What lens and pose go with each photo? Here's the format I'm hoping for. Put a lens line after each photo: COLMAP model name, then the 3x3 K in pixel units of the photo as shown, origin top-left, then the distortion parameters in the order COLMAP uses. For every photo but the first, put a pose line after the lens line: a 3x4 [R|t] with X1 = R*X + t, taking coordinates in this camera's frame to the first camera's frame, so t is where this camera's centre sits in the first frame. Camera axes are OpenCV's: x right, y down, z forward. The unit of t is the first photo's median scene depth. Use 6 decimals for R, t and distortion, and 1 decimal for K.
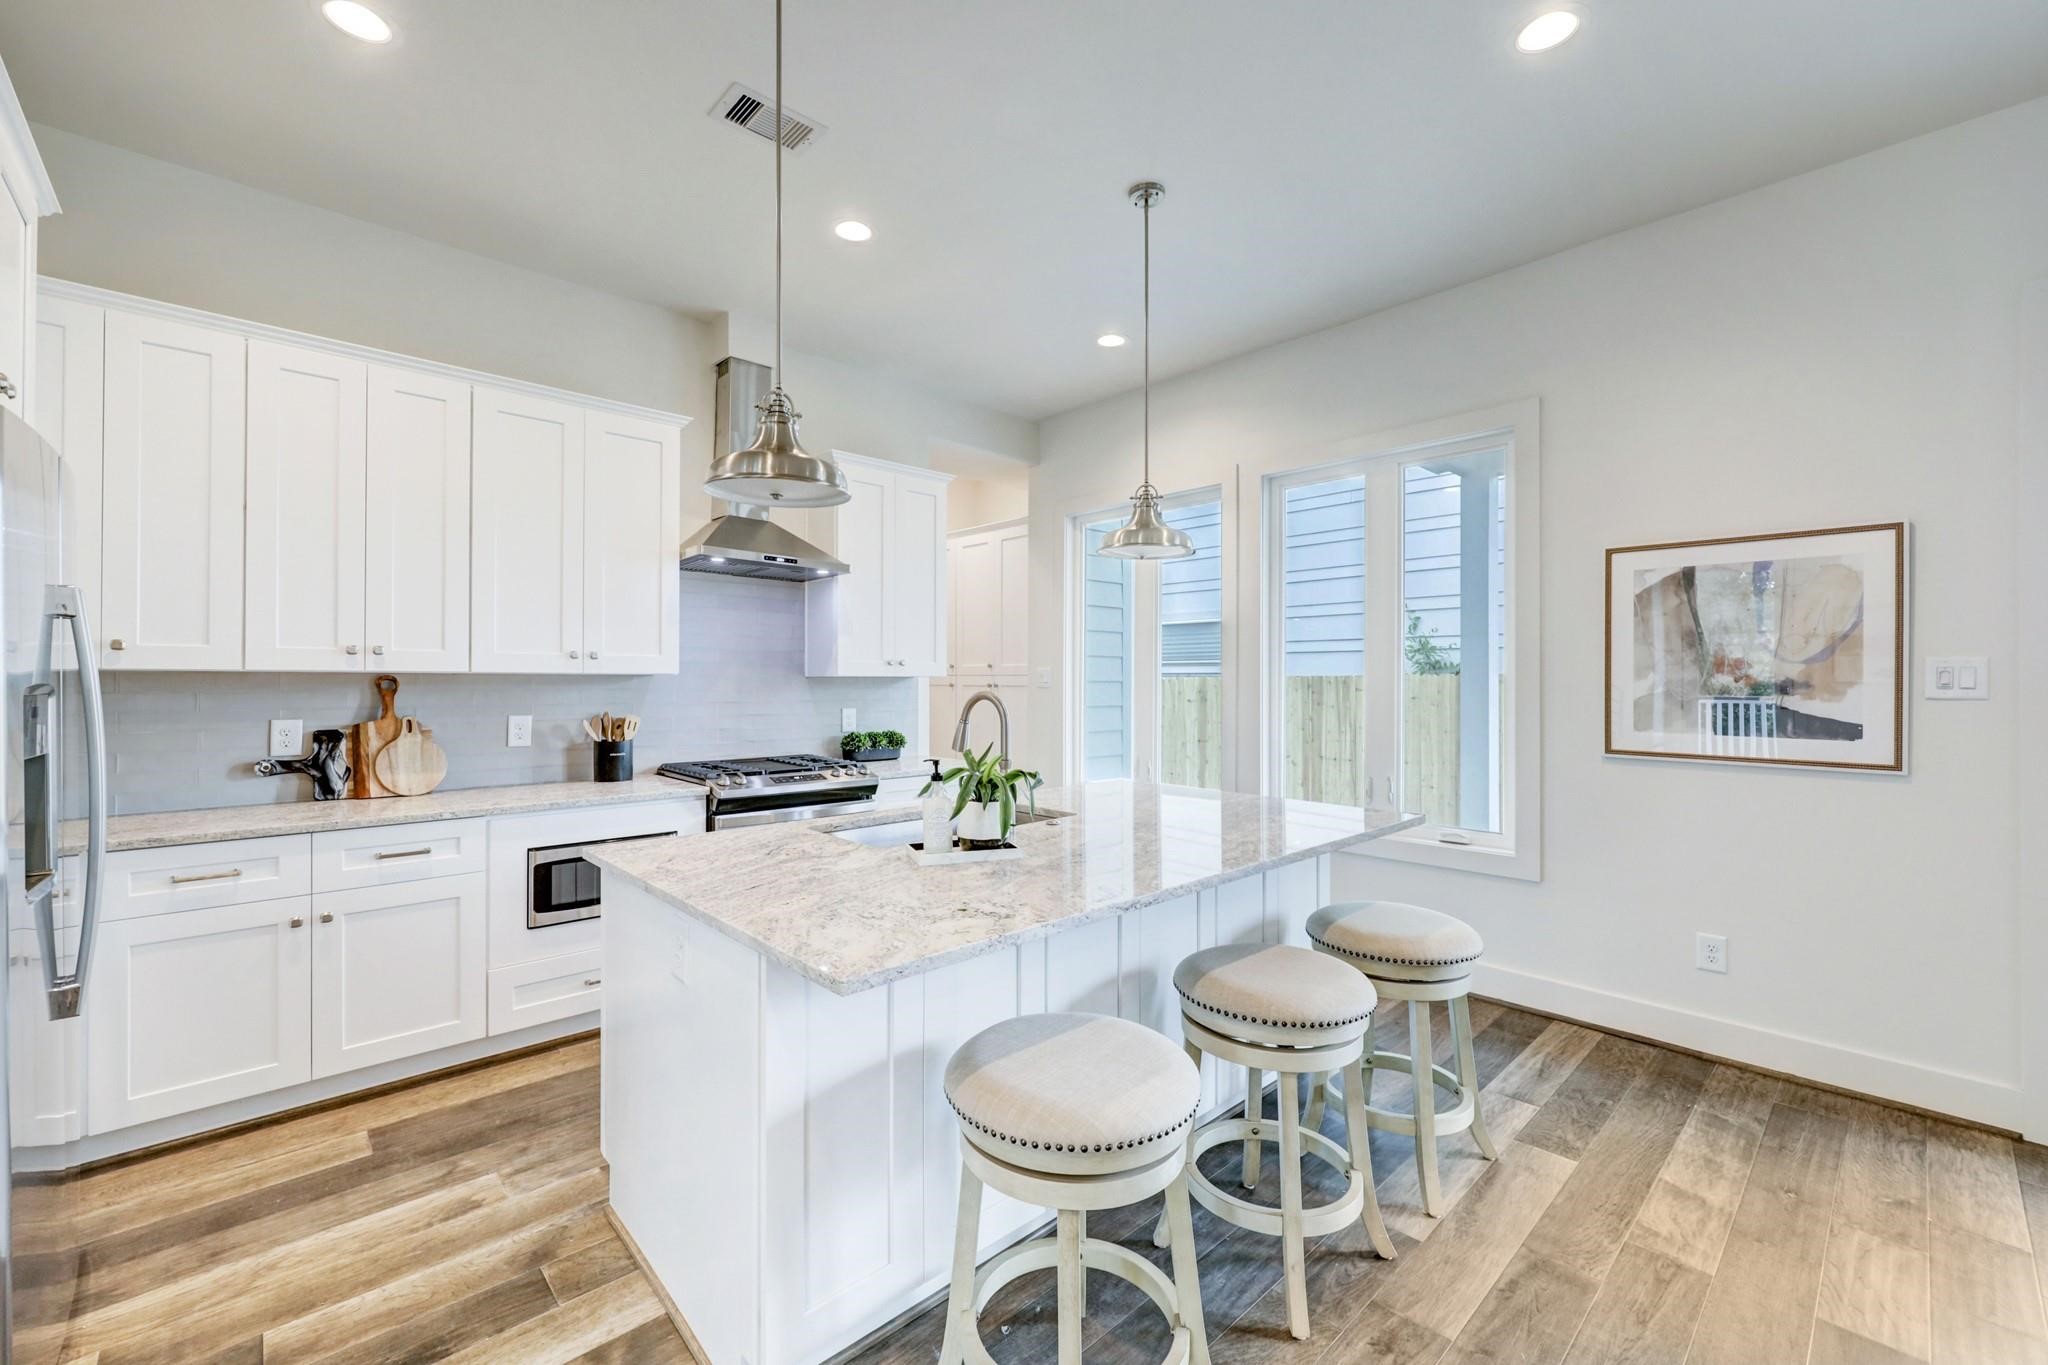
lens RADIAL K [[843.7, 0, 1006.7], [0, 843.7, 685.1], [0, 0, 1]] dist [0.000156, 0.000801]
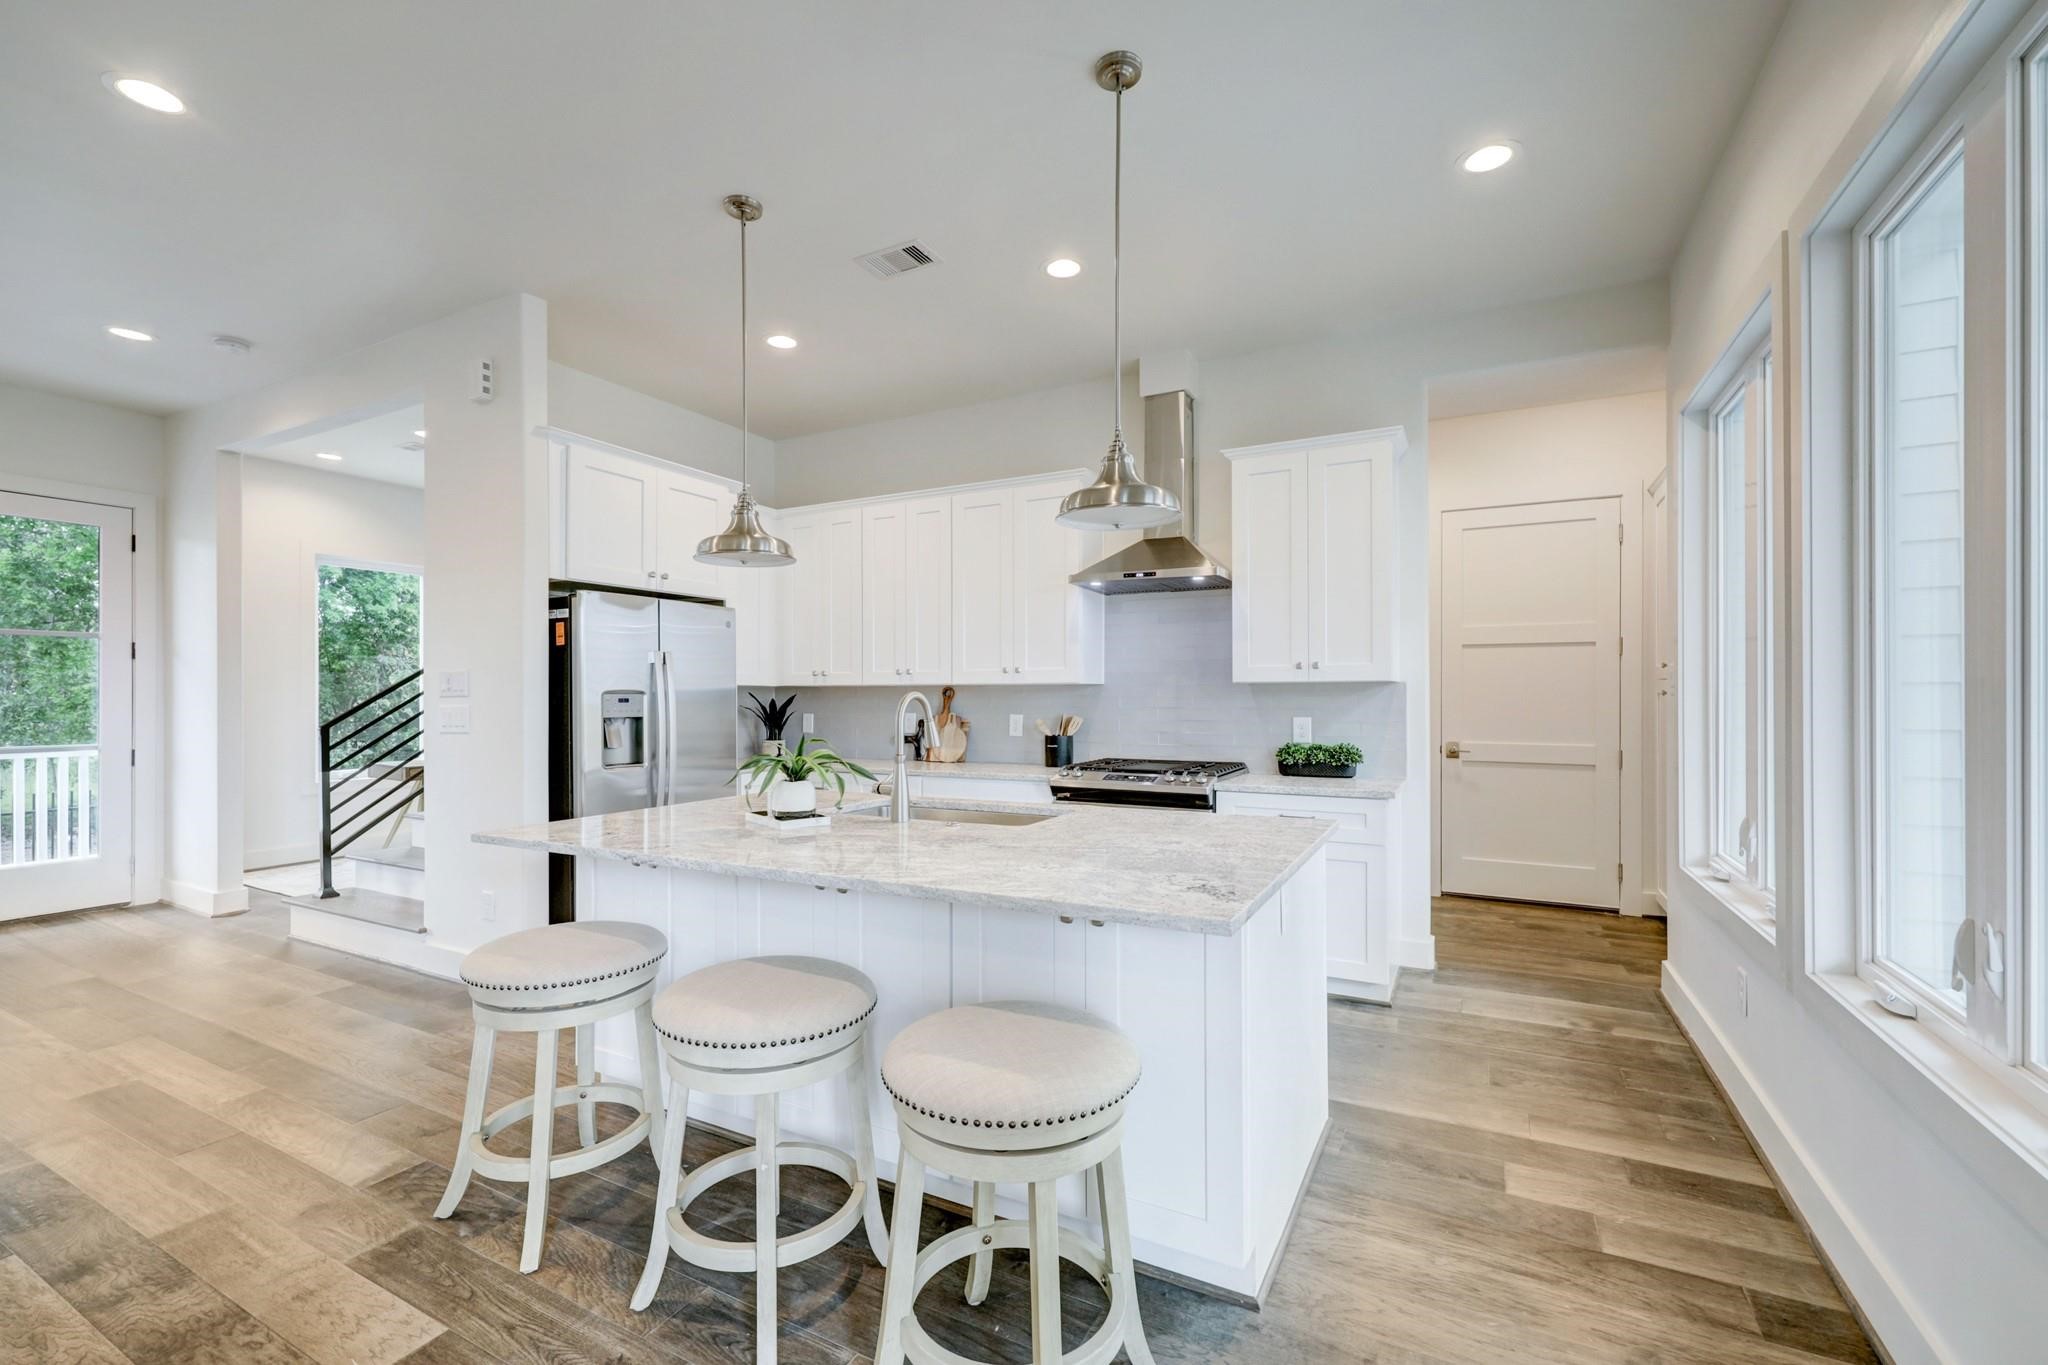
lens RADIAL K [[843.7, 0, 1032.7], [0, 843.7, 699.6], [0, 0, 1]] dist [0.000156, 0.000801]
pose [[0.352539, -0.001522, -0.935796, 0.825158], [0.000076, 0.999999, -0.001598, 0.016018], [0.935797, 0.000492, 0.352539, 0.599833]]
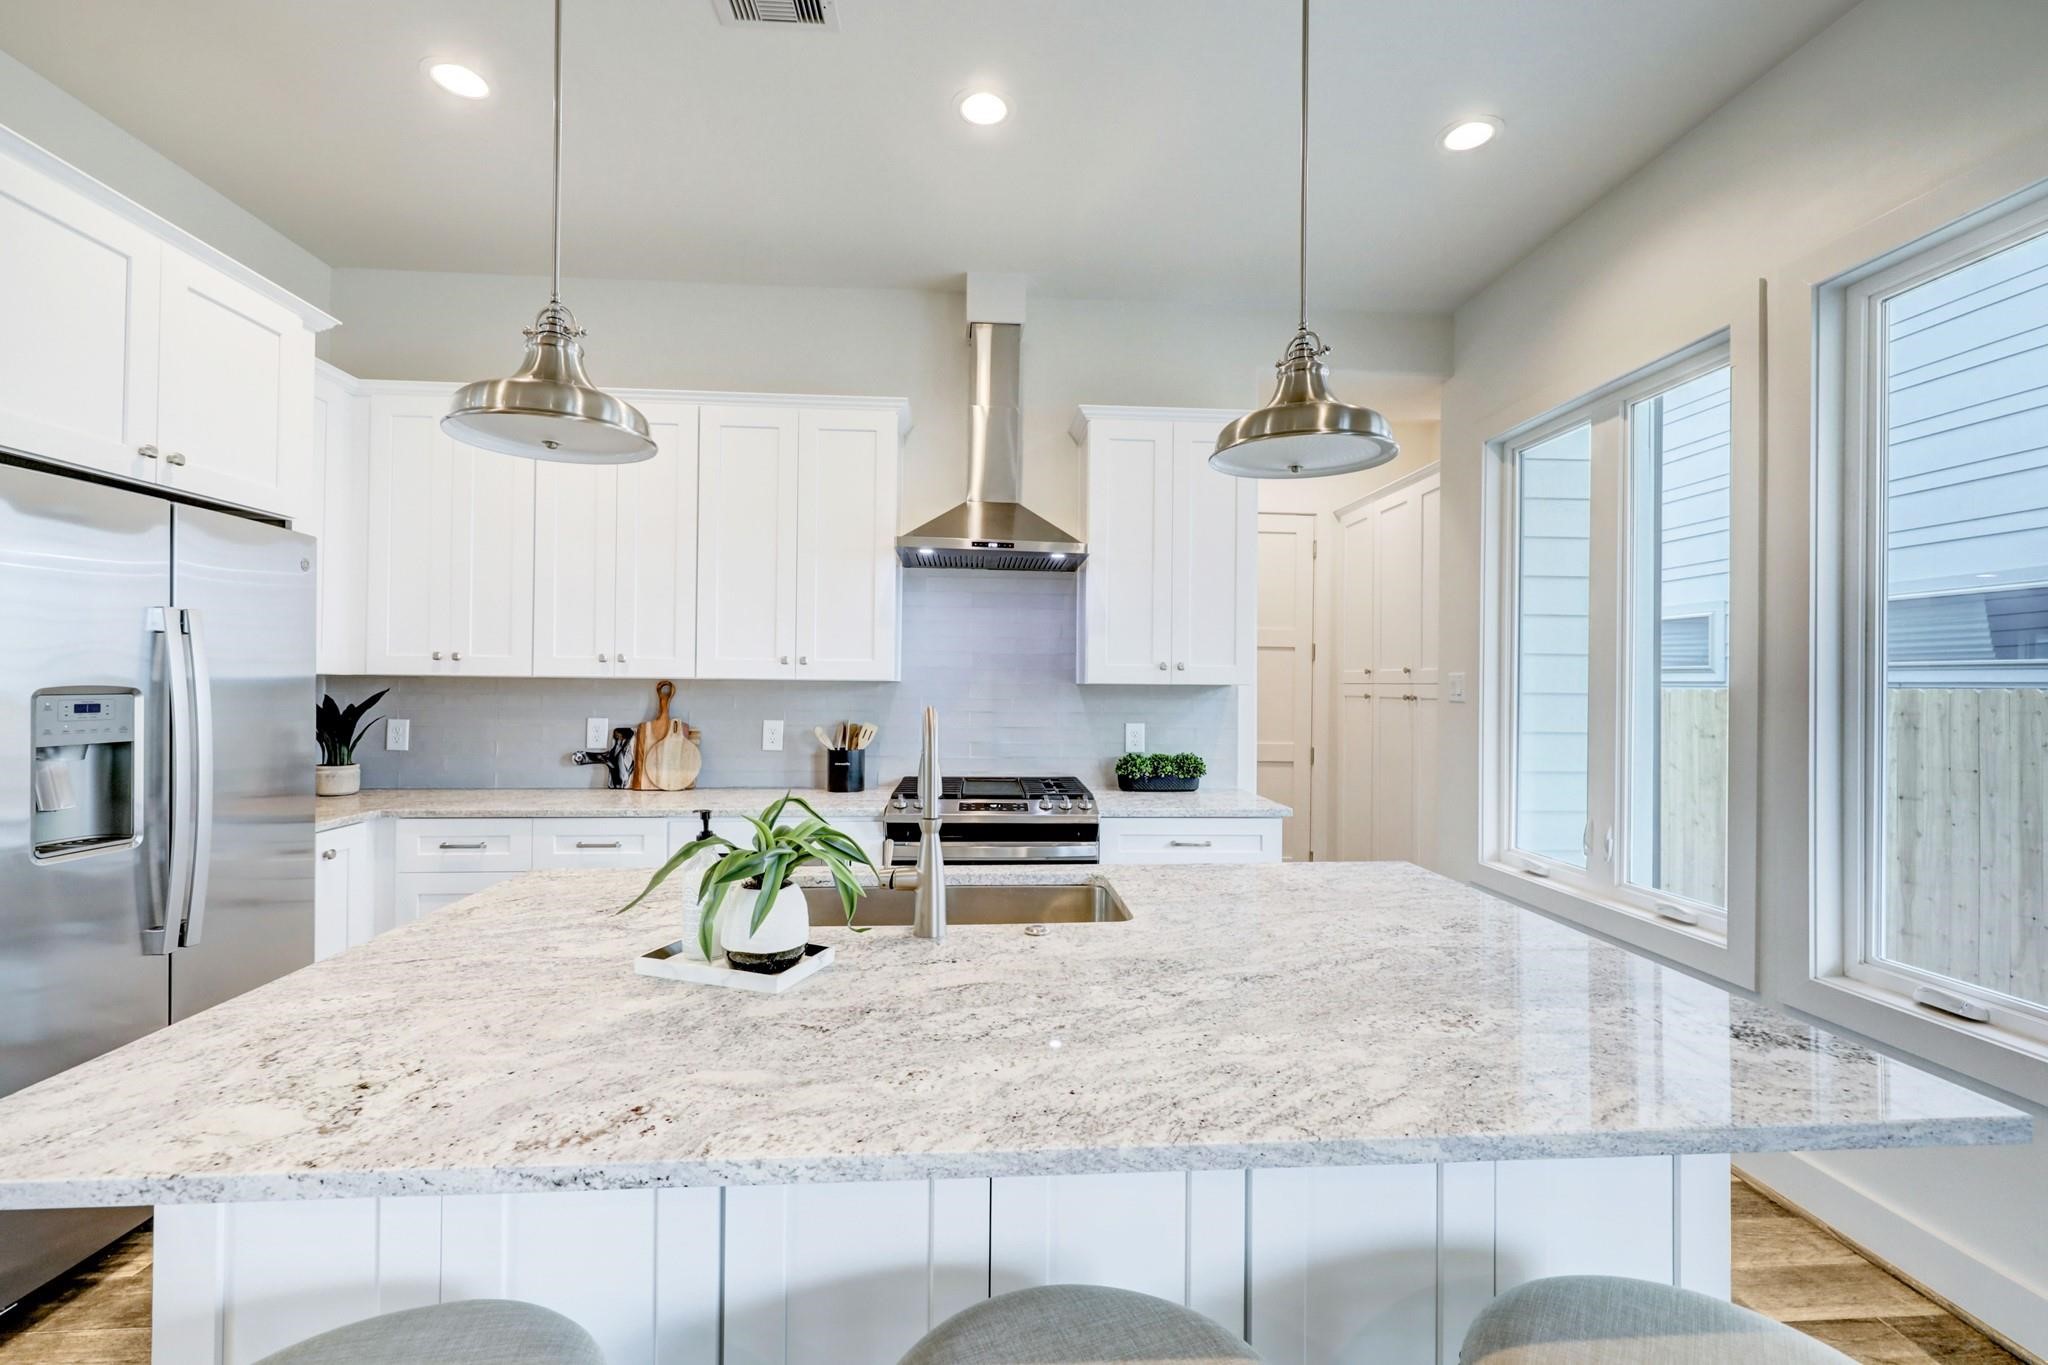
lens RADIAL K [[843.7, 0, 1020.8], [0, 843.7, 683.2], [0, 0, 1]] dist [0.000156, 0.000801]
pose [[0.779754, 0.001734, -0.626083, 0.337539], [-0.010624, 0.999889, -0.010461, -0.001948], [0.625996, 0.014808, 0.779686, 0.432557]]
